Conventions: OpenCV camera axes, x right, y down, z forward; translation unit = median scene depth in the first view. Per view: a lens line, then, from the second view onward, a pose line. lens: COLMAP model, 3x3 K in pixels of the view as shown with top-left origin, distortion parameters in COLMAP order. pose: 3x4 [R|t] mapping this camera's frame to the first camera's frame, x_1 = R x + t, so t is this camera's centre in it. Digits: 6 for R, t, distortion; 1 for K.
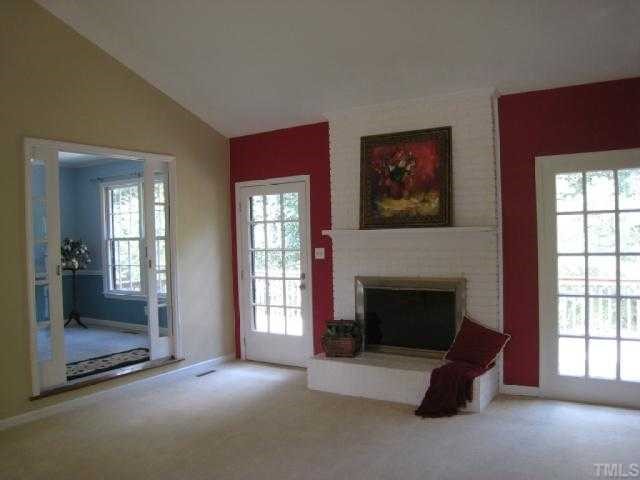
lens RADIAL K [[532.8, 0, 320.0], [0, 532.8, 240.0], [0, 0, 1]] dist [-0.157924, 0.096995]
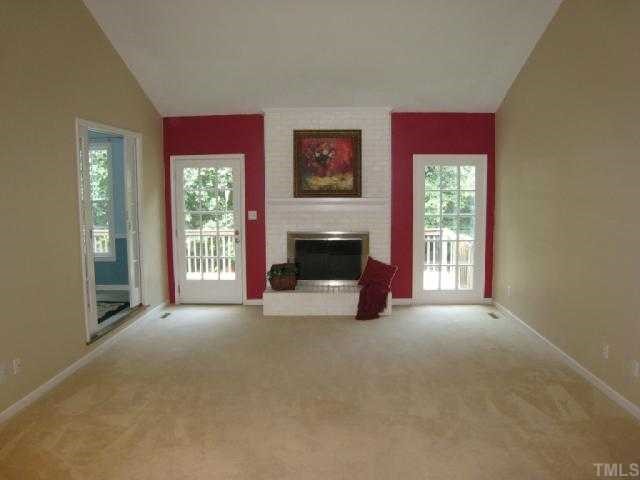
lens RADIAL K [[532.8, 0, 320.0], [0, 532.8, 240.0], [0, 0, 1]] dist [-0.157924, 0.096995]
pose [[0.859441, -0.029216, 0.510399, -0.592906], [-0.011423, 0.997019, 0.076305, -0.017469], [-0.511107, -0.071410, 0.856546, -0.231102]]
